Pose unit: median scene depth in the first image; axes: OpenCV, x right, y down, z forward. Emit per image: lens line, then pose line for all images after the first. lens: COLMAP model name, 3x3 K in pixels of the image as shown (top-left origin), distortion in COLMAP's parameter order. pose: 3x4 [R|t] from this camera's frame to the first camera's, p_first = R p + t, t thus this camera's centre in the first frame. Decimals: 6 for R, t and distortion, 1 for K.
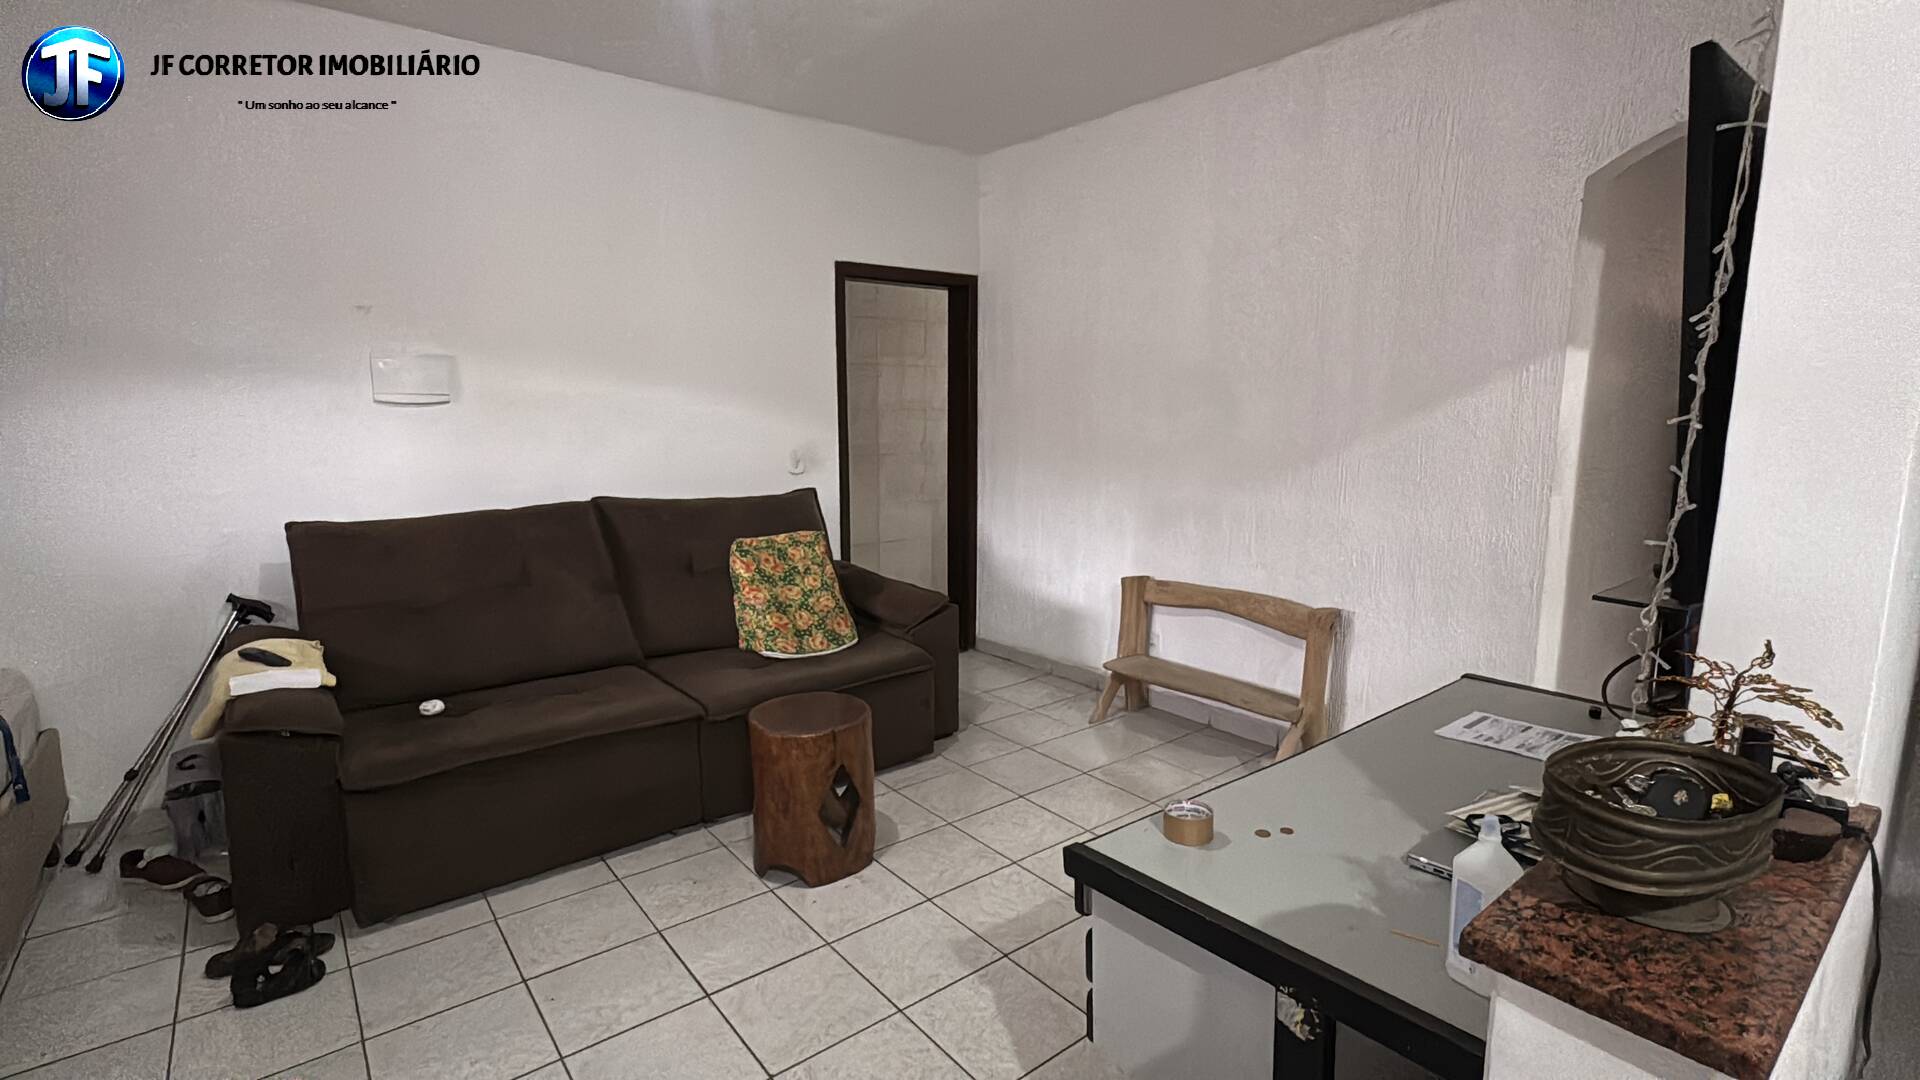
lens RADIAL K [[876.5, 0, 975.8], [0, 876.5, 544.7], [0, 0, 1]] dist [-0.000499, -0.000569]
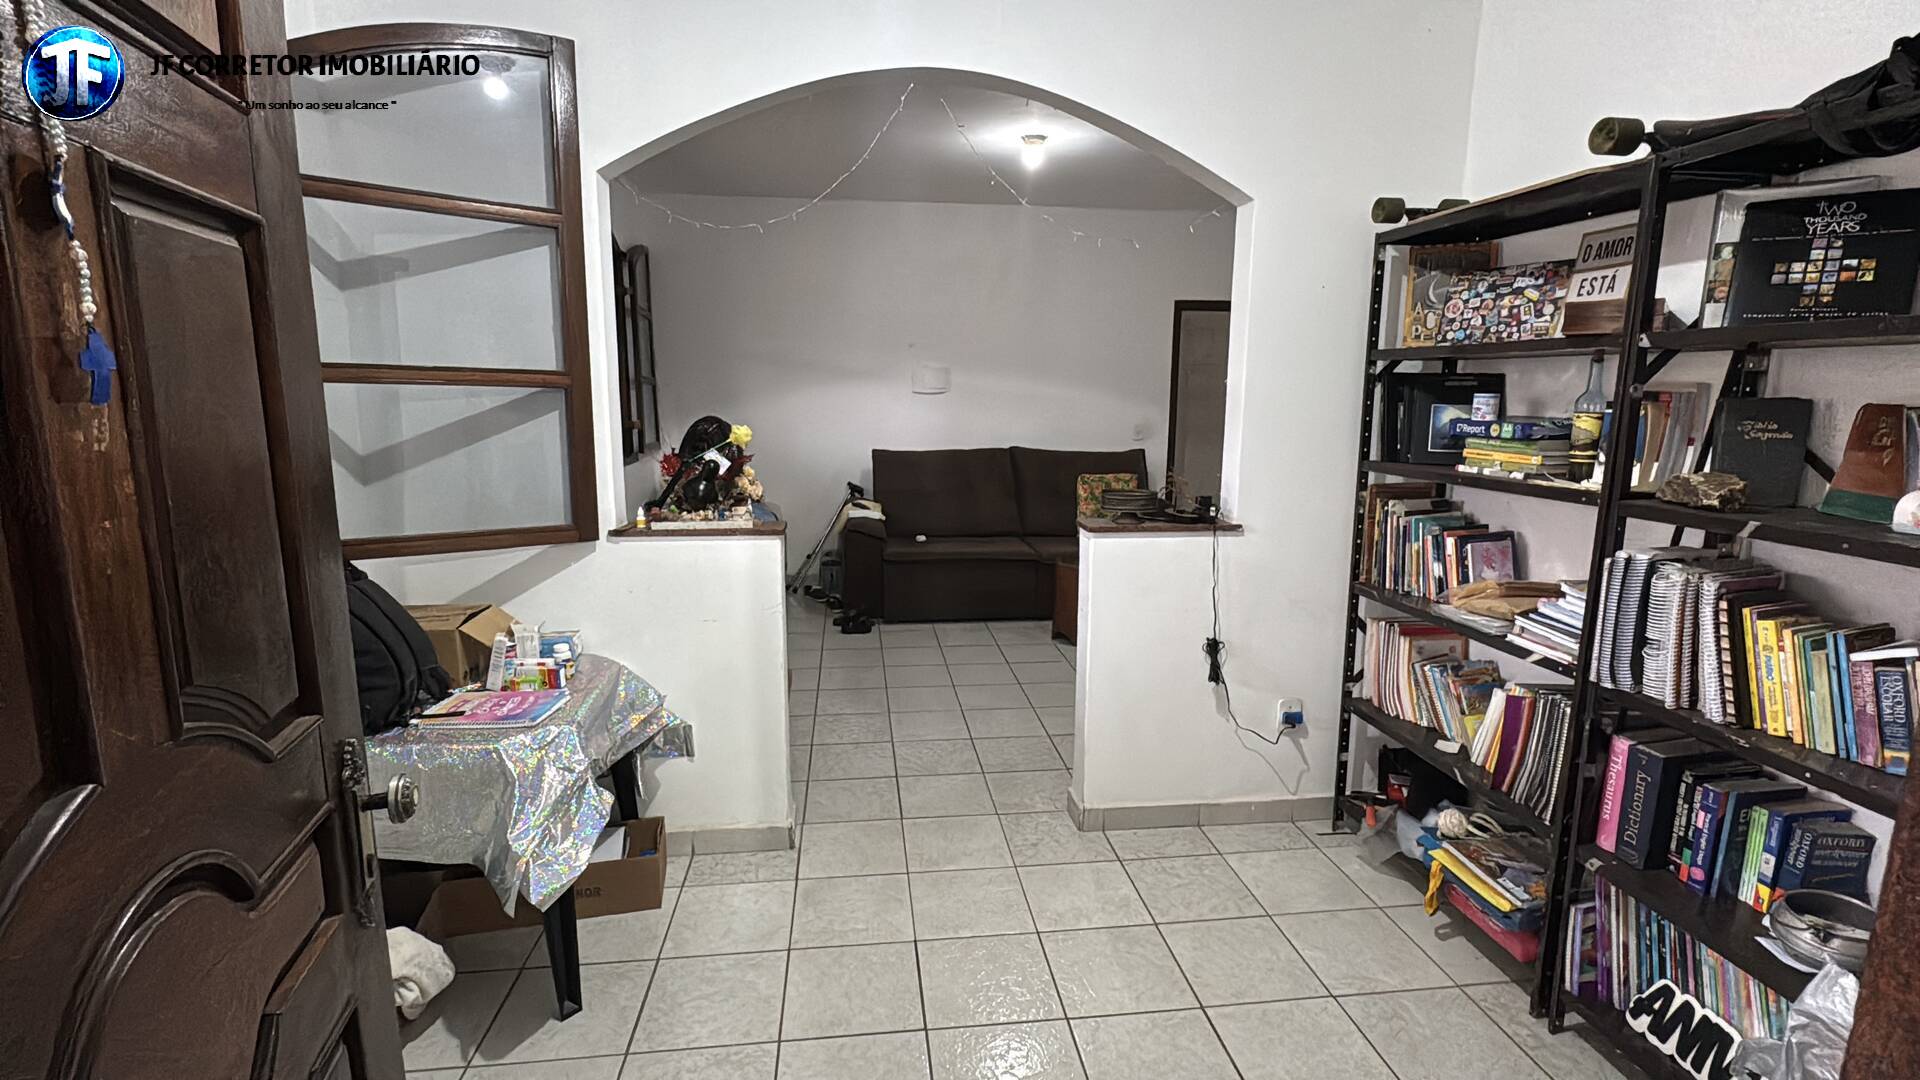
lens RADIAL K [[876.5, 0, 955.1], [0, 876.5, 538.8], [0, 0, 1]] dist [-0.000499, -0.000569]
pose [[0.843968, 0.096313, -0.527676, 0.511015], [-0.091346, 0.995185, 0.035545, 0.095436], [0.528558, 0.018203, 0.848702, -0.677190]]
